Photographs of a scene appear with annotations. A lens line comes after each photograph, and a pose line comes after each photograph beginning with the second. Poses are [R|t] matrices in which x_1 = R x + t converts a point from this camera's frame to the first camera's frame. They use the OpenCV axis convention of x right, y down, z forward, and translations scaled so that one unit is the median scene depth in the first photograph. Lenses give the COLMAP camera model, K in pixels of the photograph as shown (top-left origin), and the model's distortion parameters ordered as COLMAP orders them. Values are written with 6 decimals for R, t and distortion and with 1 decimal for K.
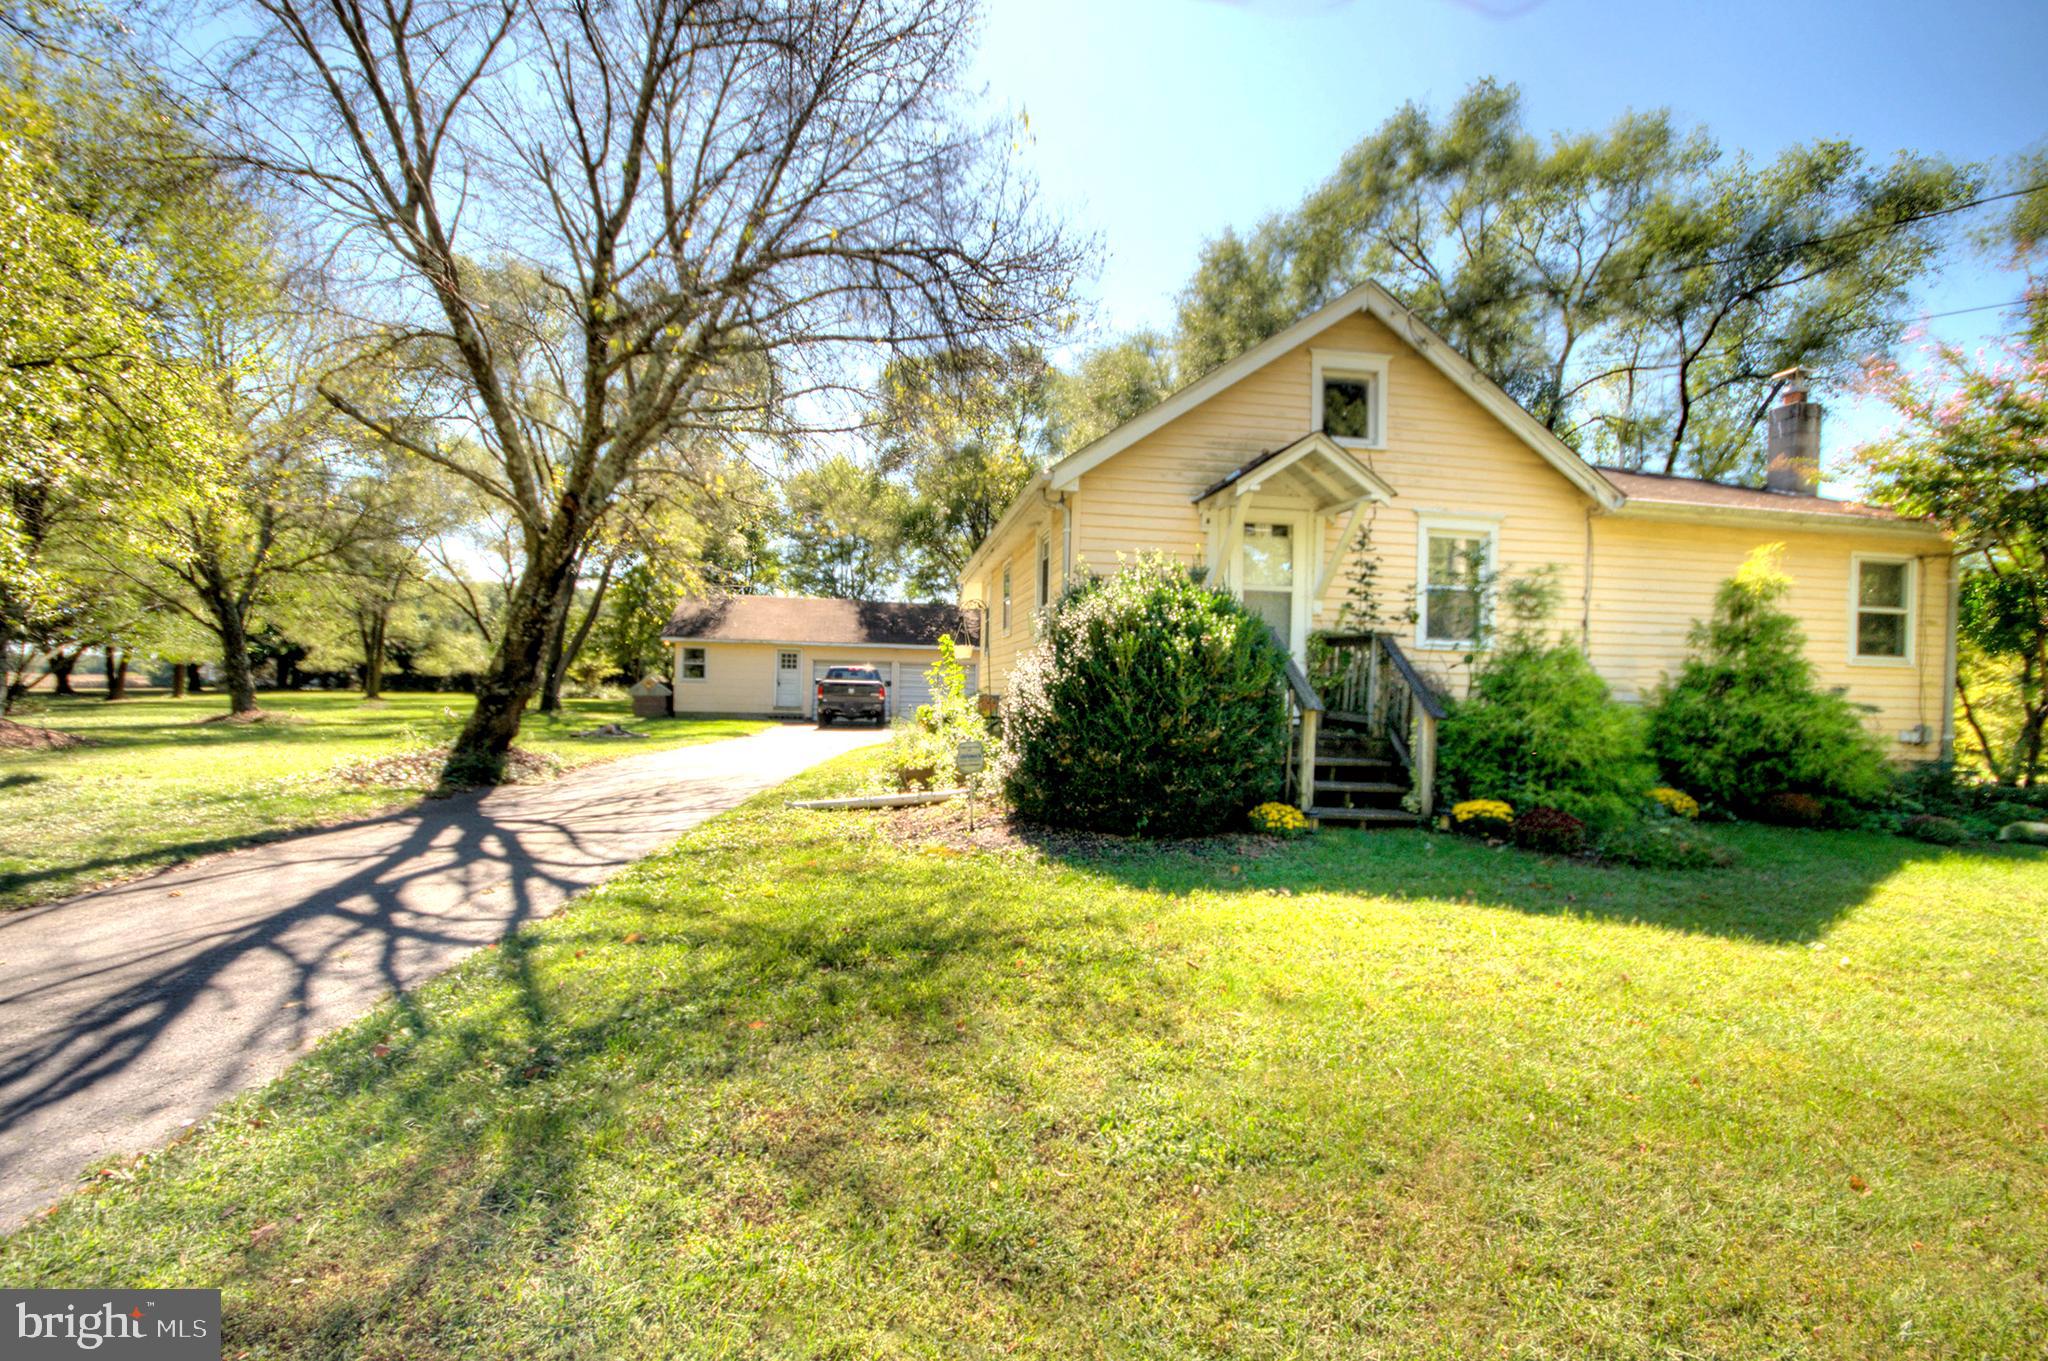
lens RADIAL K [[922.7, 0, 1040.8], [0, 922.7, 685.5], [0, 0, 1]] dist [-0.003265, -0.002596]
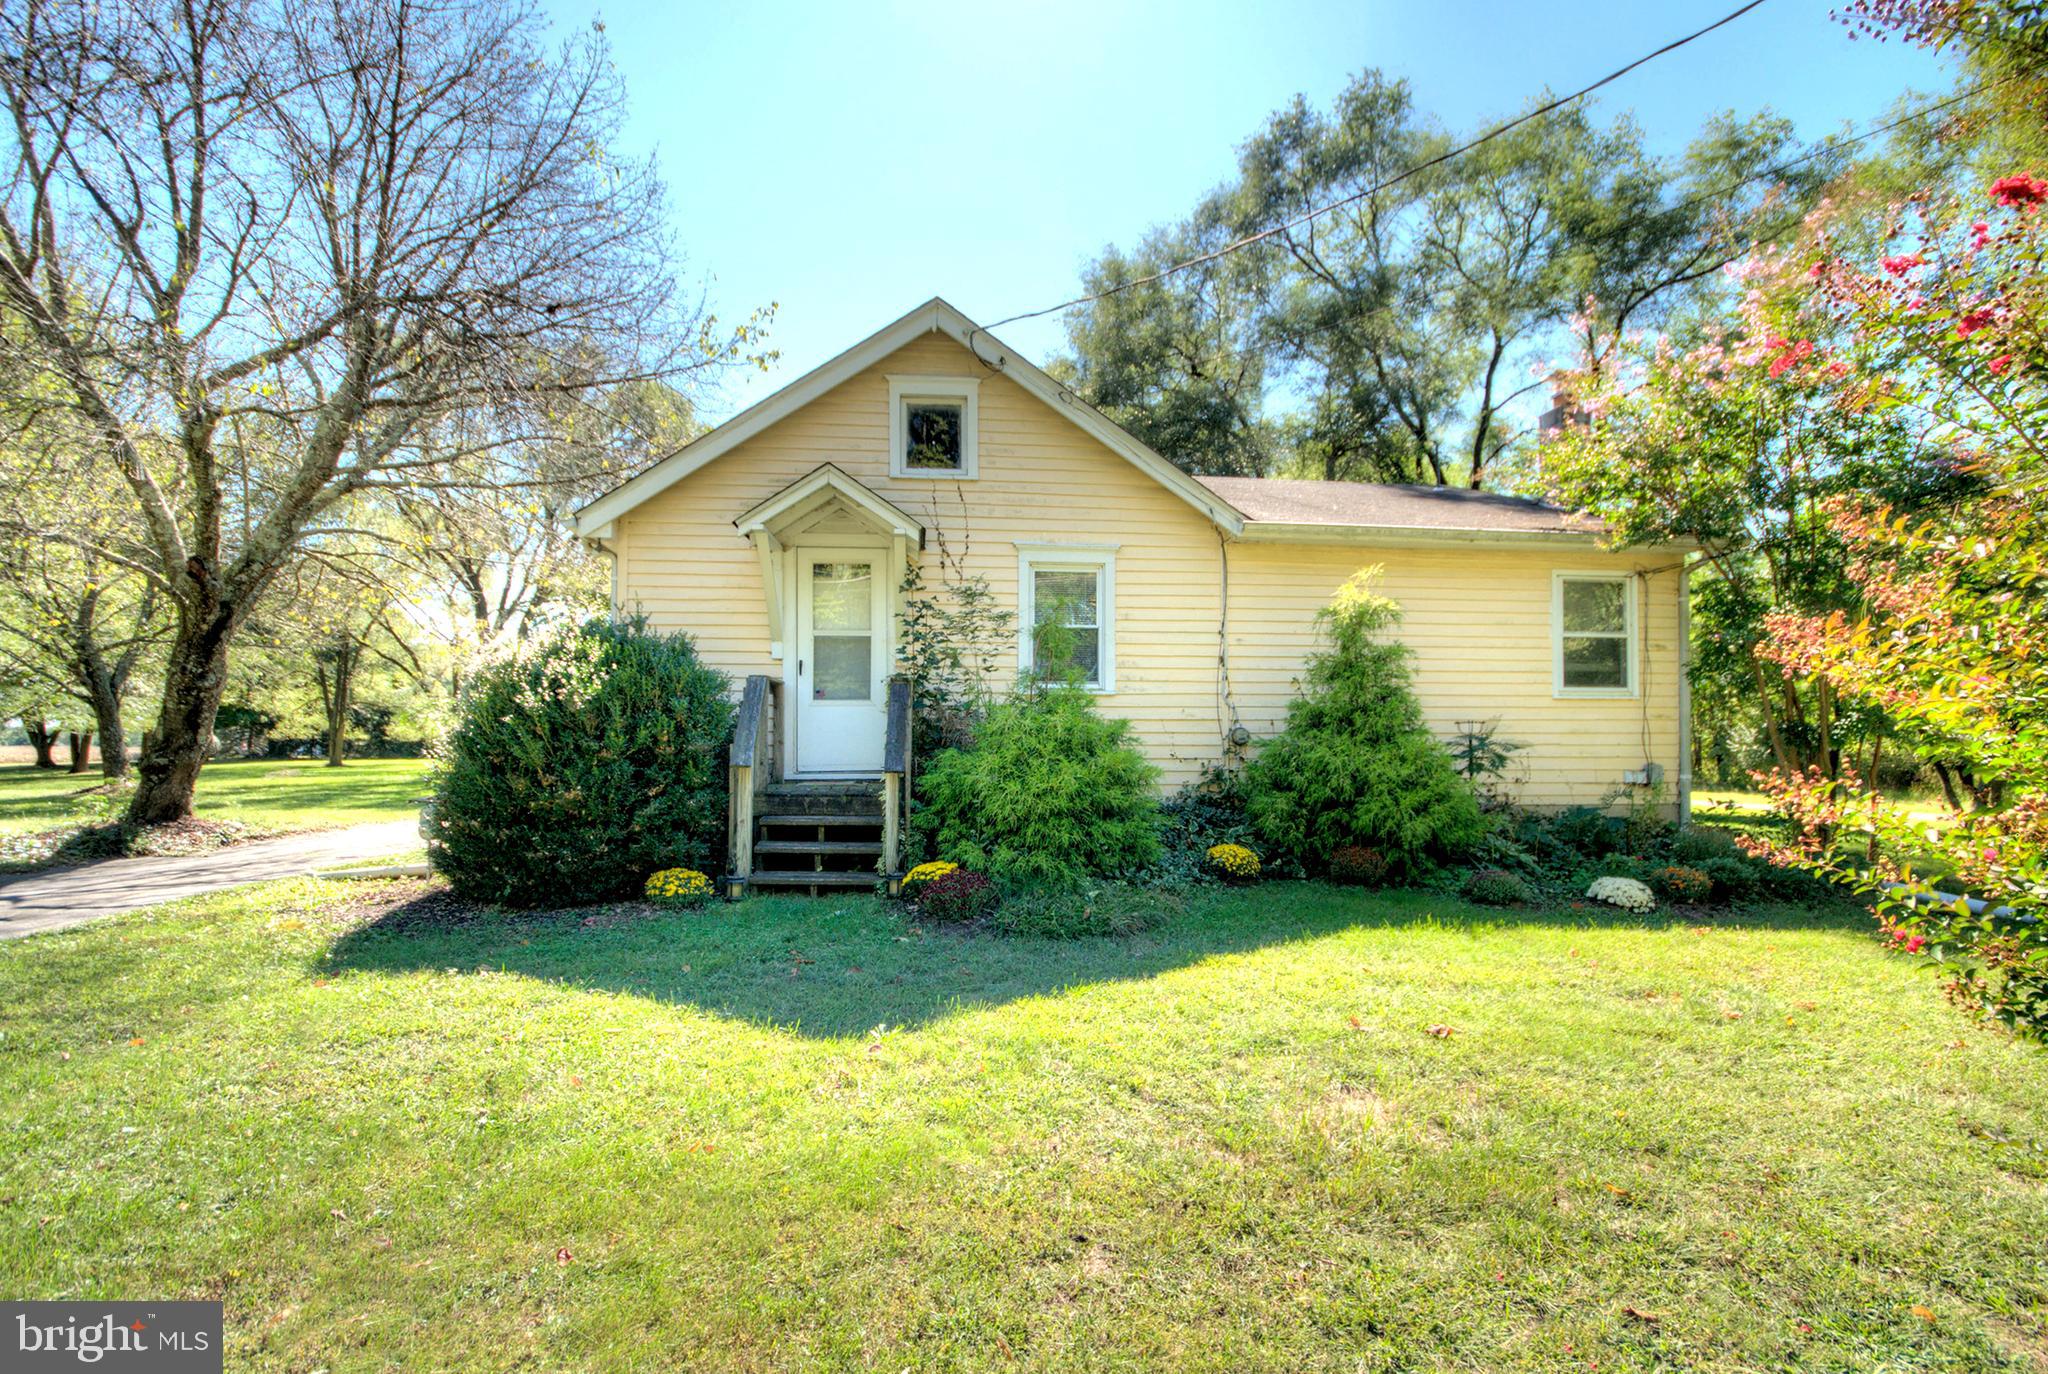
lens RADIAL K [[959.9, 0, 1030.0], [0, 959.9, 737.0], [0, 0, 1]] dist [0.000778, 0.000317]
pose [[0.997563, -0.023722, -0.065619, 0.393877], [0.023829, 0.999716, 0.000841, 0.001962], [0.065581, -0.002402, 0.997844, 0.037738]]
